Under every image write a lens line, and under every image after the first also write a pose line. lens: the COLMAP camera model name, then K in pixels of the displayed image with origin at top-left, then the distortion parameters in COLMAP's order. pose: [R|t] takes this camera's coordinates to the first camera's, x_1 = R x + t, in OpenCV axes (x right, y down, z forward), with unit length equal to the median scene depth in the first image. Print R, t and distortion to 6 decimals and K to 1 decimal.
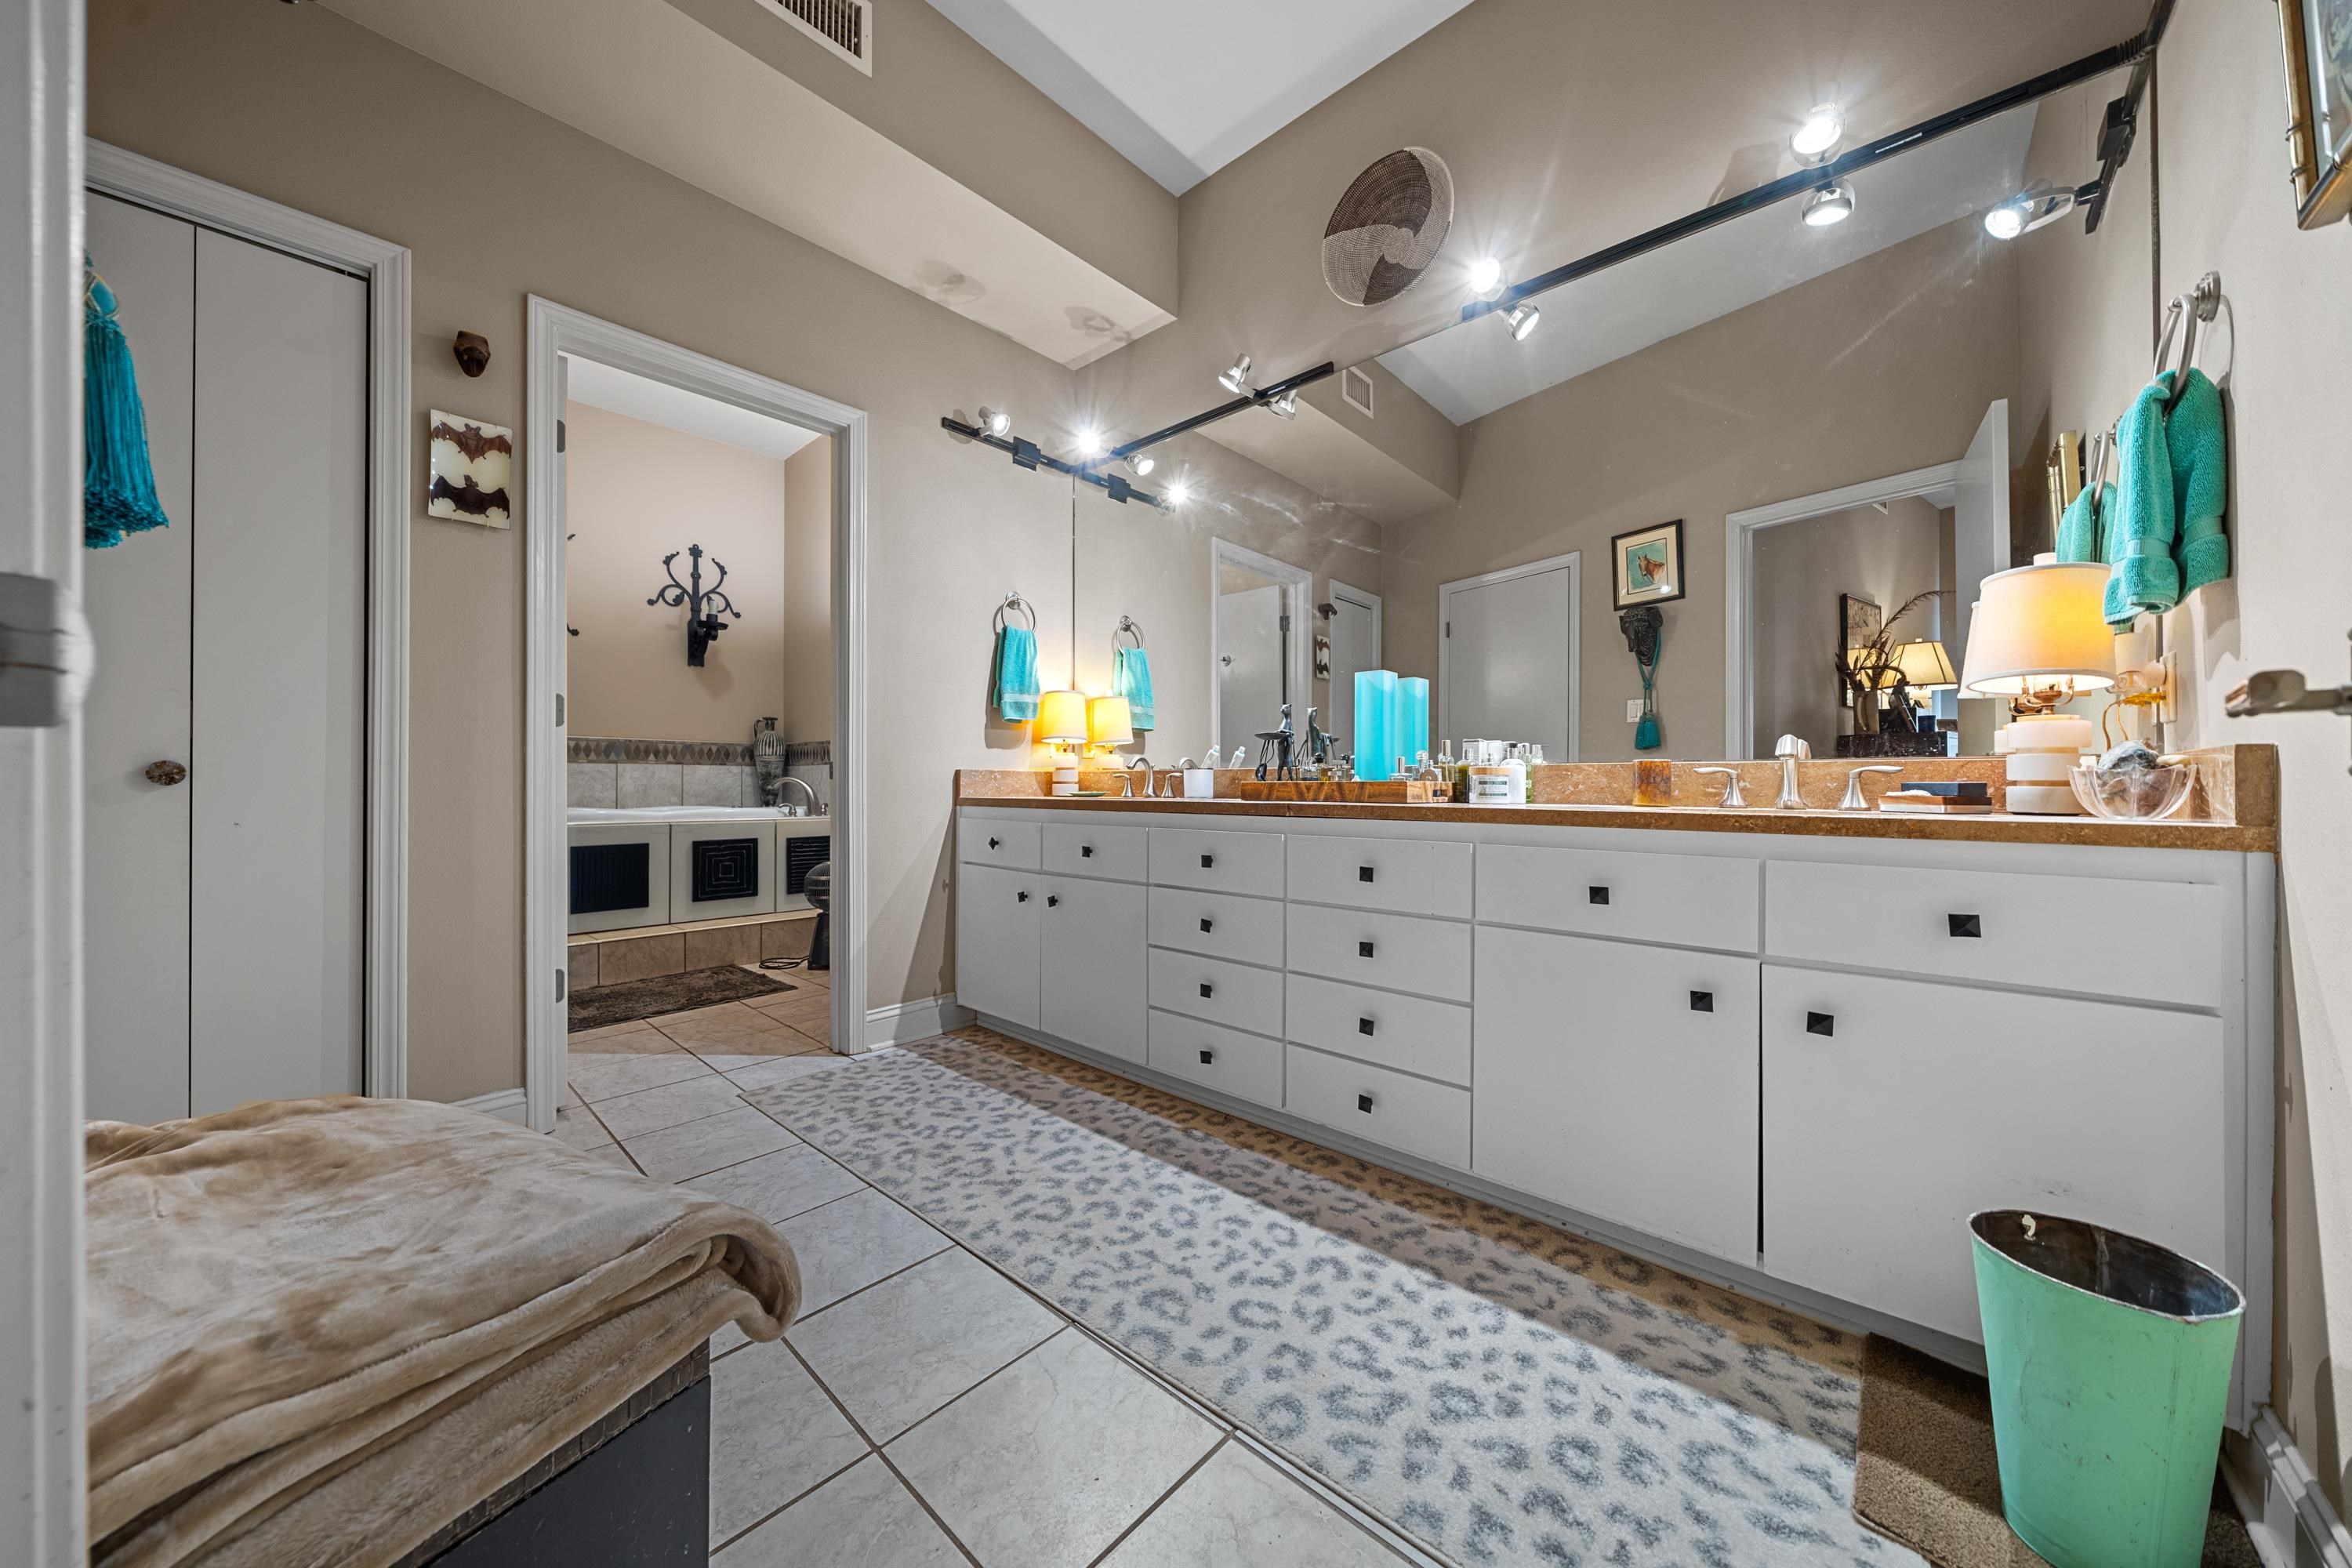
lens RADIAL K [[812.3, 0, 1170.6], [0, 812.3, 779.3], [0, 0, 1]] dist [-0.007960, 0.000072]
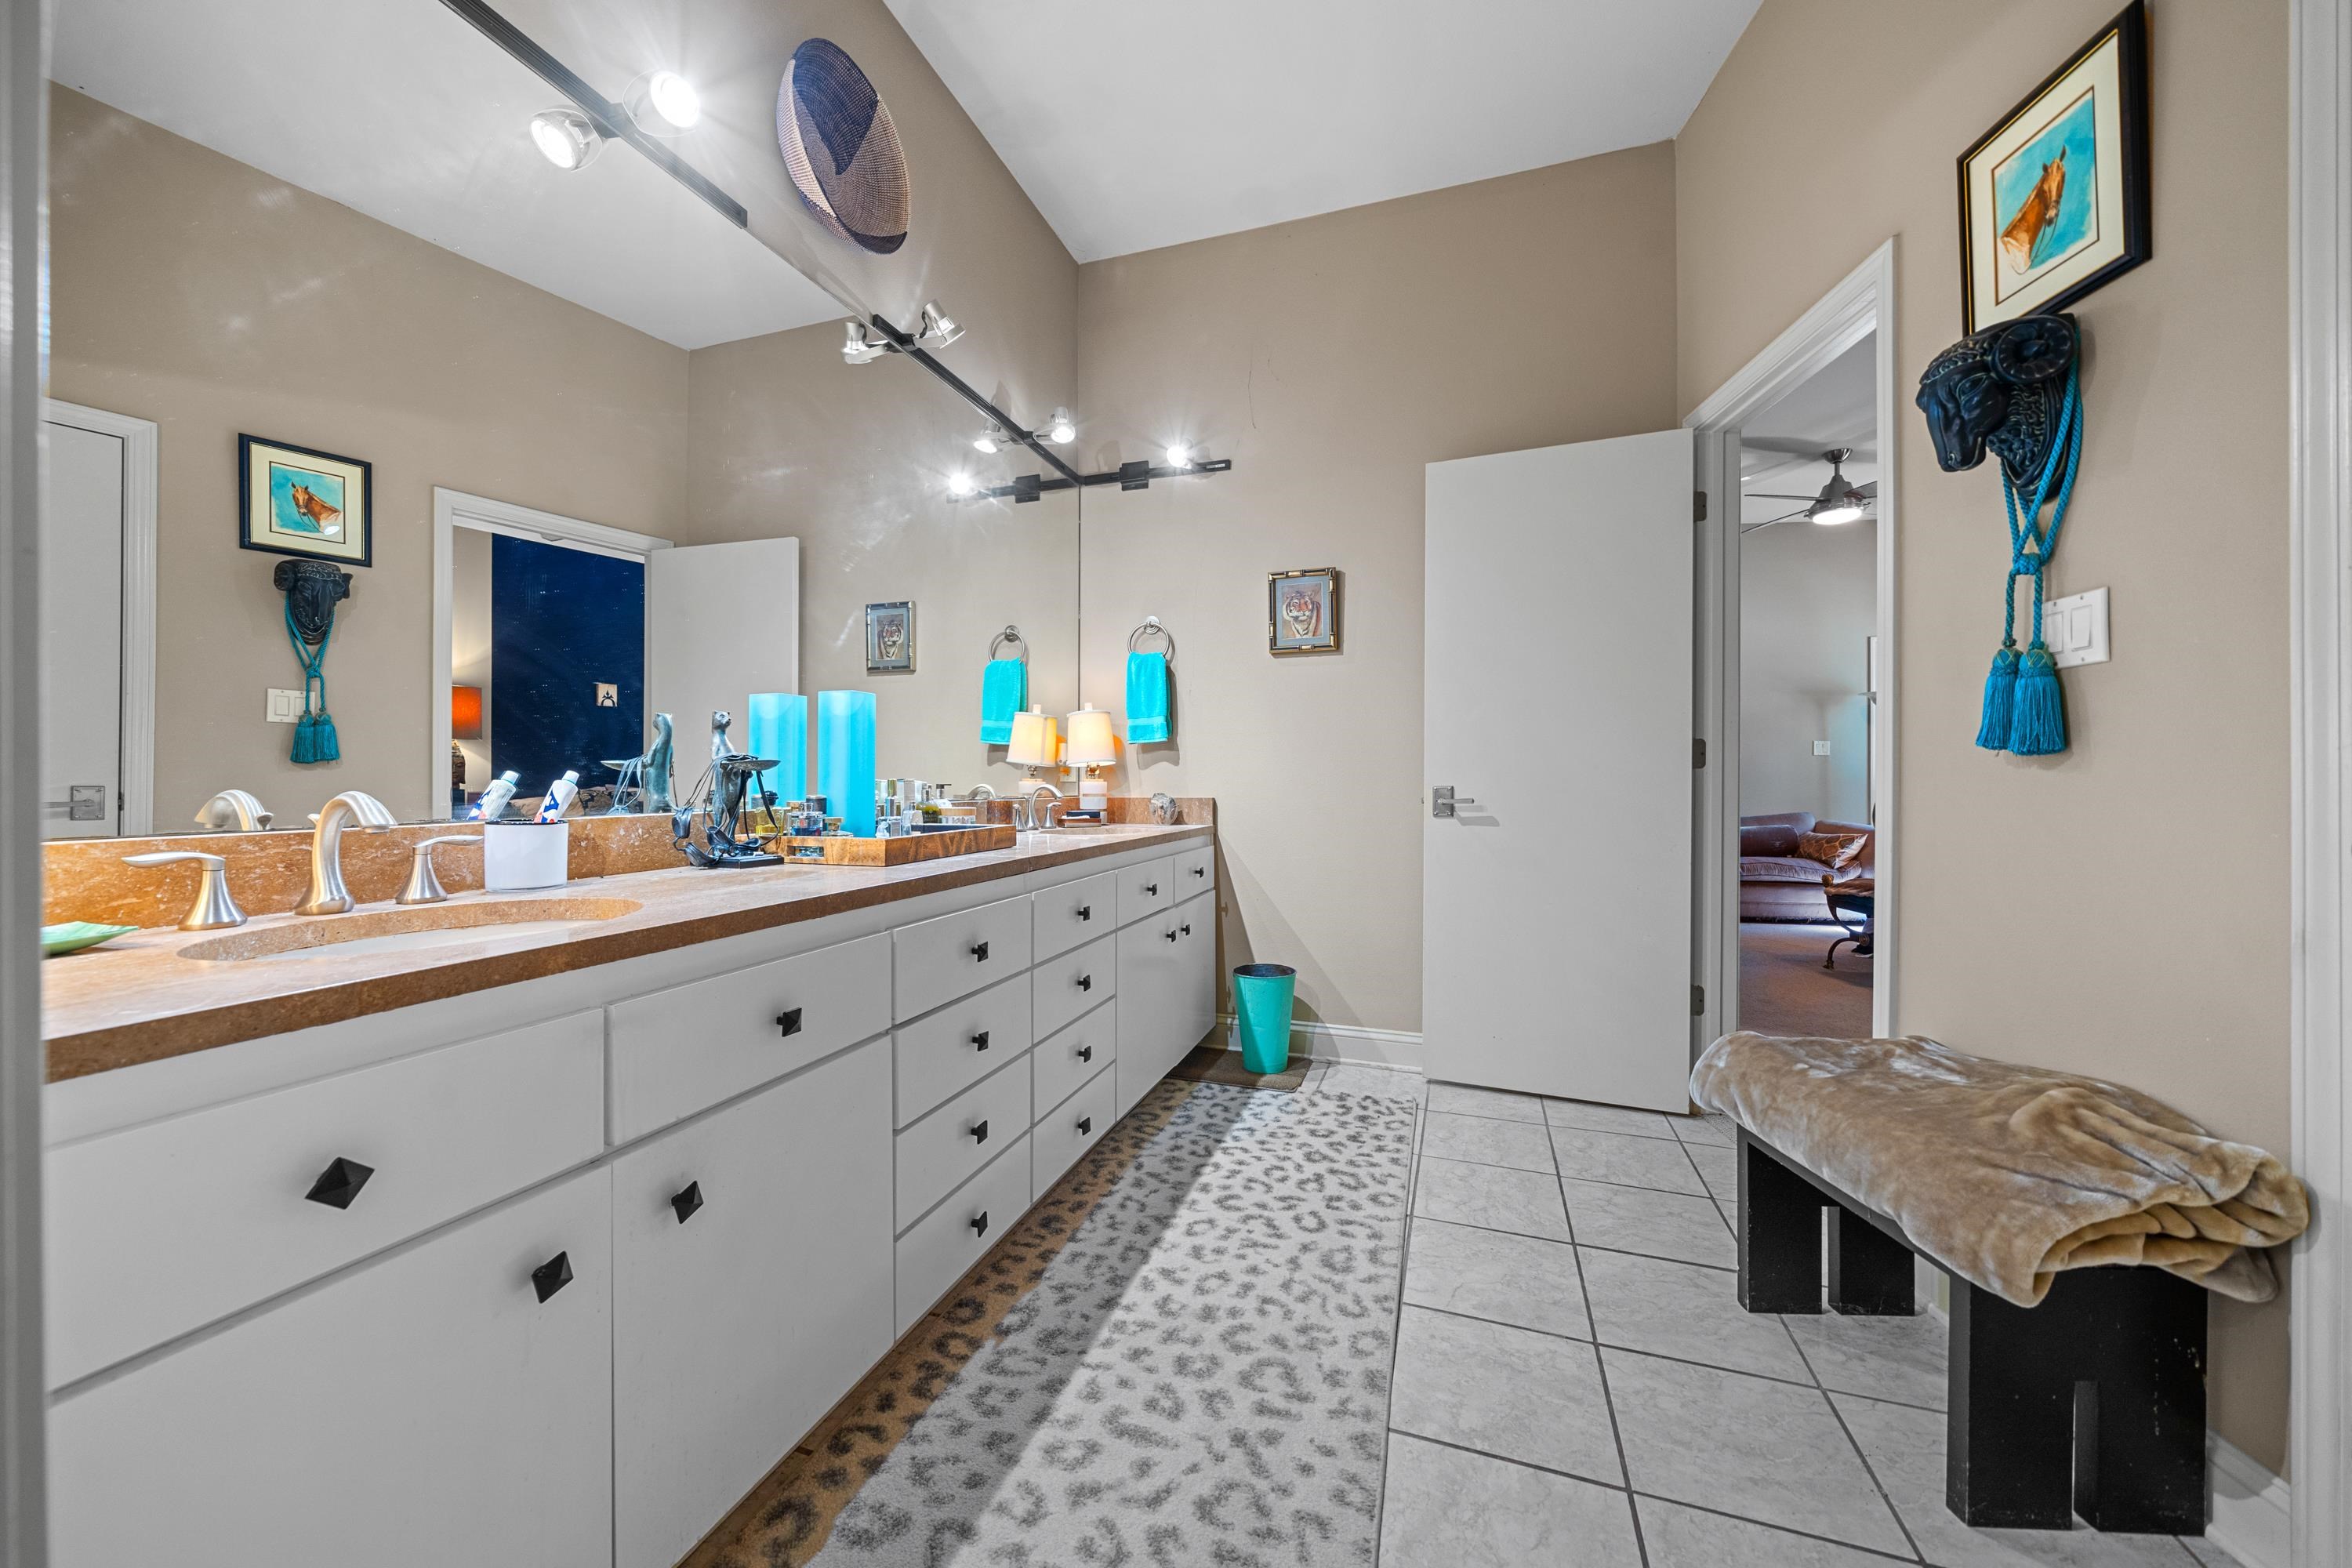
lens RADIAL K [[812.3, 0, 1170.6], [0, 812.3, 779.3], [0, 0, 1]] dist [-0.007960, 0.000072]
pose [[-0.393661, -0.002758, 0.919252, -0.962749], [-0.009553, 0.999954, -0.001091, -0.077793], [-0.919206, -0.009211, -0.393669, 1.599261]]
